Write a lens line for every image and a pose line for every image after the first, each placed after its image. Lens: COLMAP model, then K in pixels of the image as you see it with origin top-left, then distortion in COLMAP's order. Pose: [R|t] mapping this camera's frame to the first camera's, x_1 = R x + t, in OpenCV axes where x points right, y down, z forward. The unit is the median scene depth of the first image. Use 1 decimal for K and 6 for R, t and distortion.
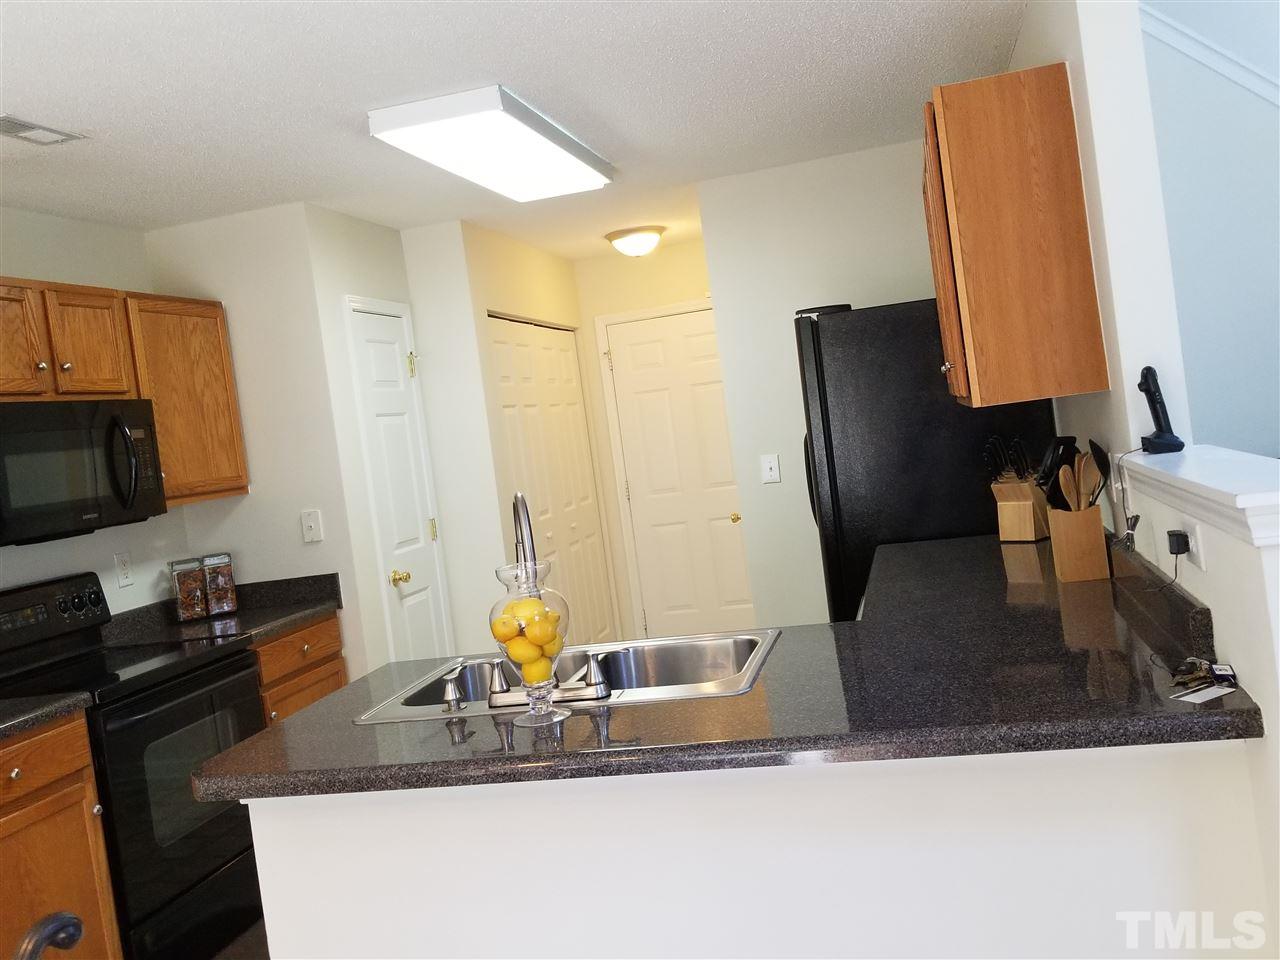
lens RADIAL K [[1106.6, 0, 643.8], [0, 1106.6, 445.8], [0, 0, 1]] dist [-0.000244, -0.009898]
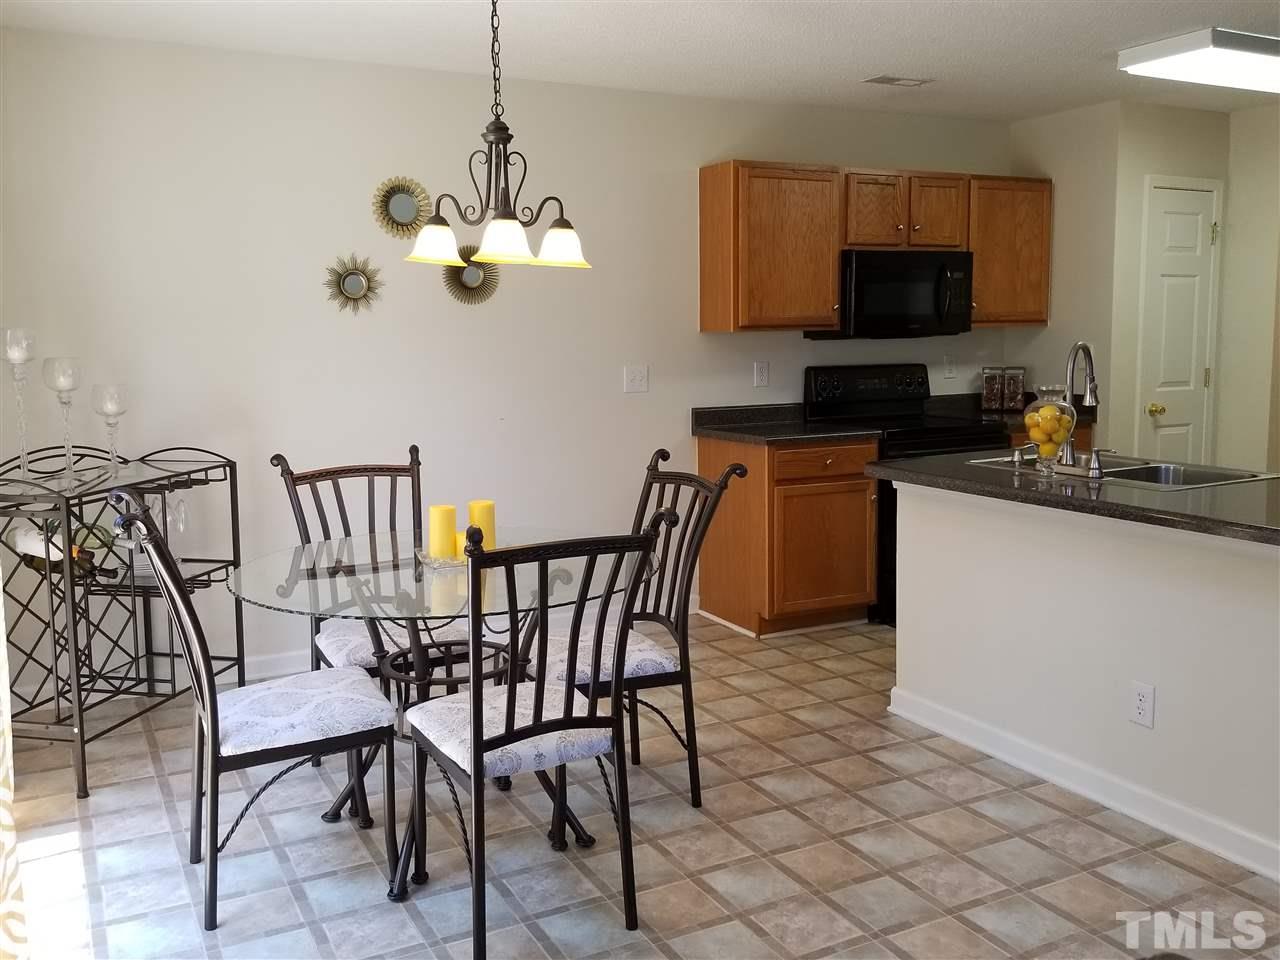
lens RADIAL K [[1106.6, 0, 643.8], [0, 1106.6, 445.8], [0, 0, 1]] dist [-0.000244, -0.009898]
pose [[0.646326, 0.204370, -0.735184, 0.367785], [-0.087673, 0.976975, 0.194507, -0.035480], [0.758008, -0.061260, 0.649362, -0.266778]]
